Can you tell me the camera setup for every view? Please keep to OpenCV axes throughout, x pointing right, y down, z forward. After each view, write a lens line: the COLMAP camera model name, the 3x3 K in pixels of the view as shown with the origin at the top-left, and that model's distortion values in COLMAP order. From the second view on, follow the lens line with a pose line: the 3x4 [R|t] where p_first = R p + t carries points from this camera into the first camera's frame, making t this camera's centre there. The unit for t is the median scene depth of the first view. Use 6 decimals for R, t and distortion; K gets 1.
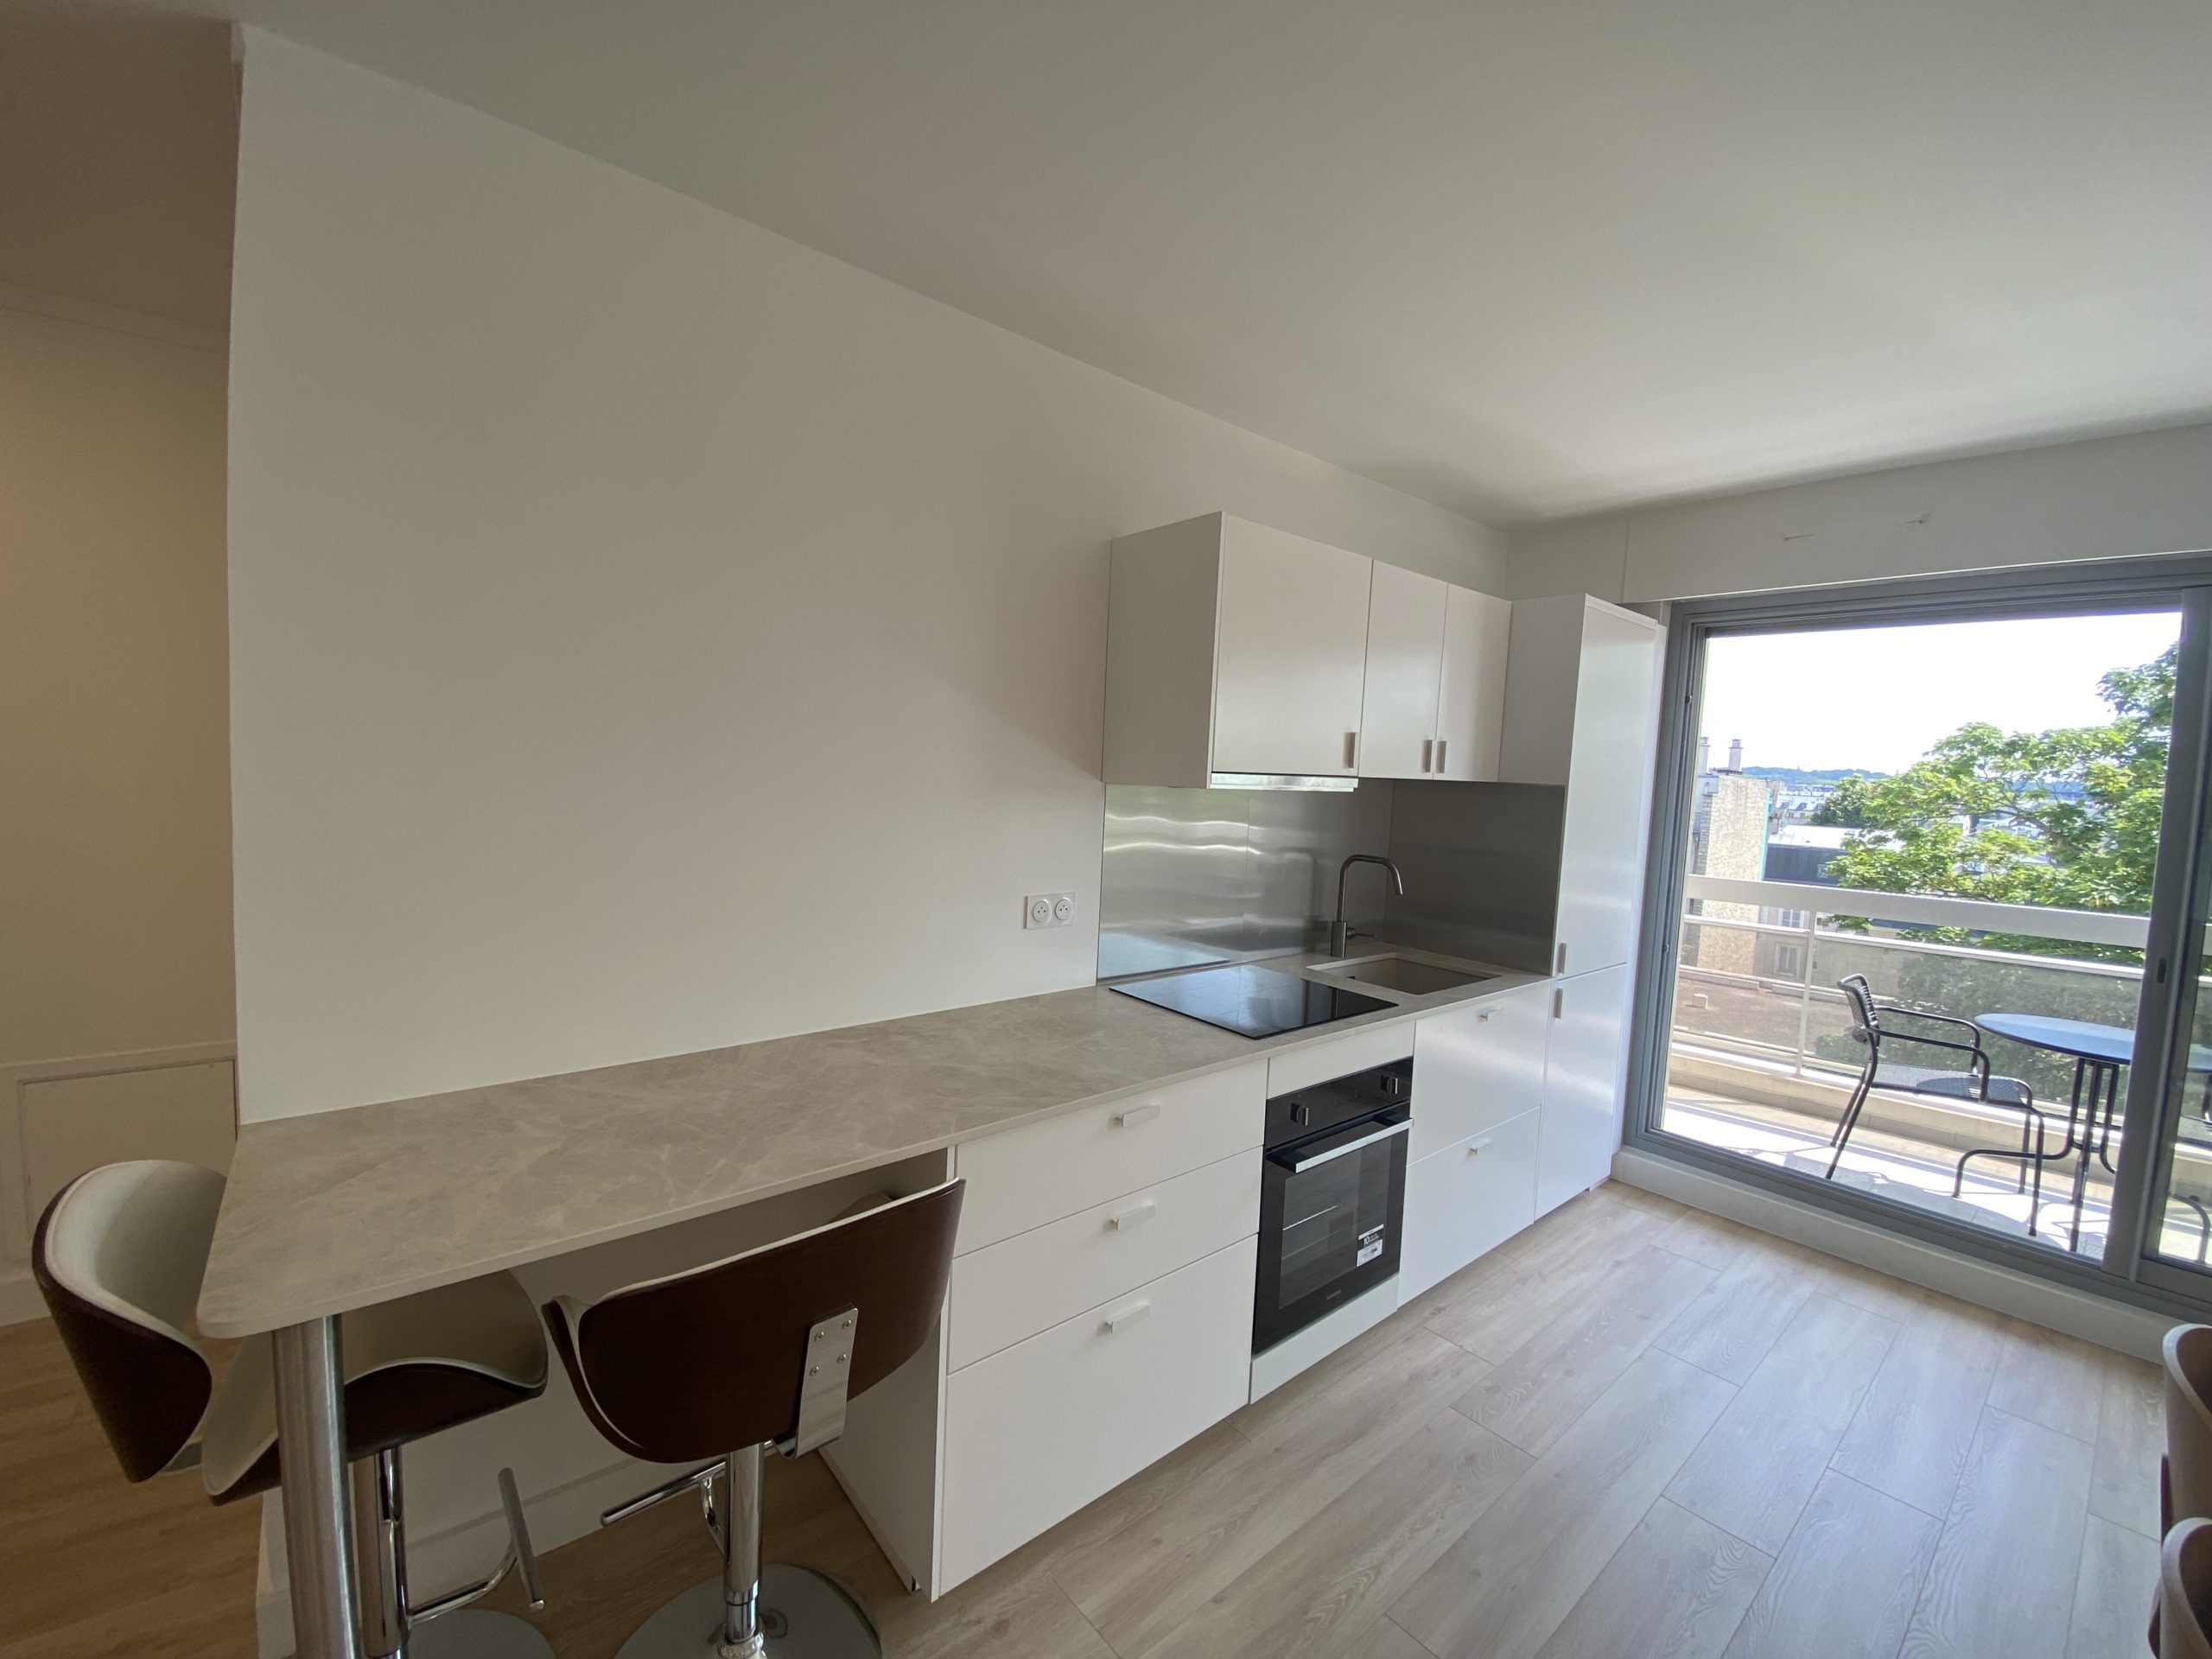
lens RADIAL K [[903.2, 0, 1089.5], [0, 903.2, 830.6], [0, 0, 1]] dist [0.011133, -0.016832]
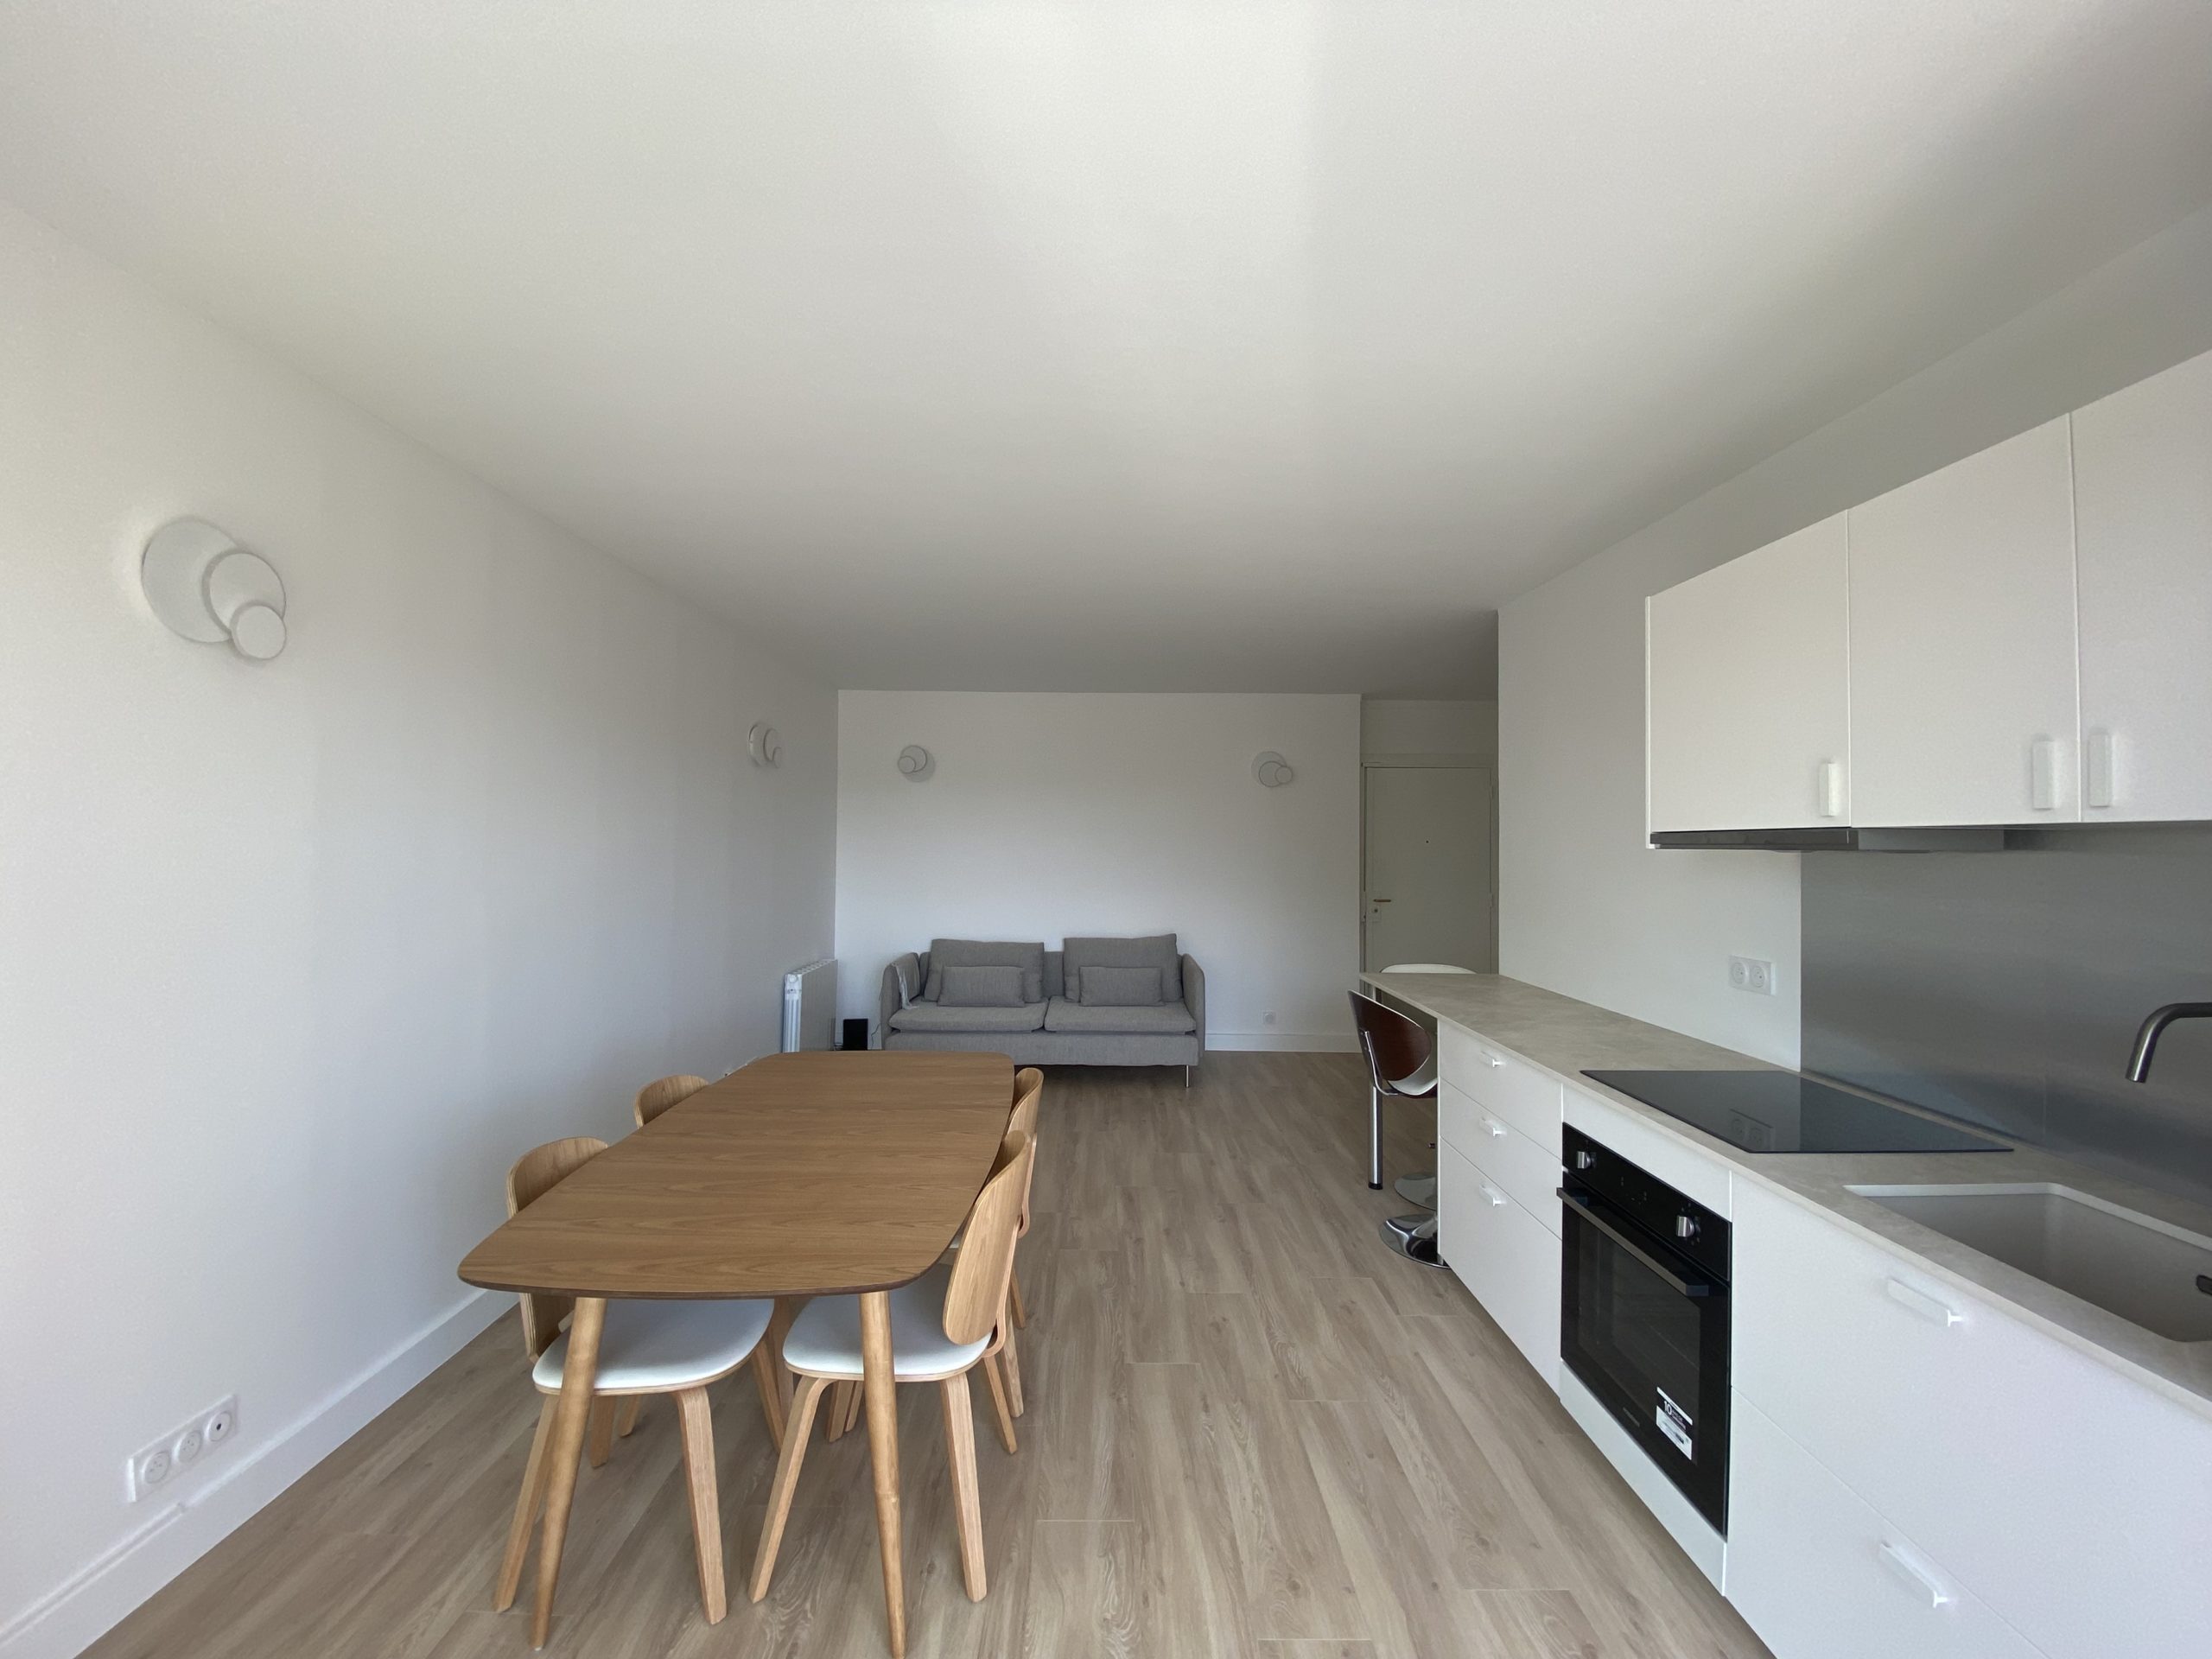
lens RADIAL K [[903.2, 0, 1089.5], [0, 903.2, 830.6], [0, 0, 1]] dist [0.011133, -0.016832]
pose [[-0.641330, -0.057261, -0.765125, 0.972251], [-0.091493, 0.995803, 0.002166, -0.006851], [0.761790, 0.071393, -0.643878, 0.831196]]
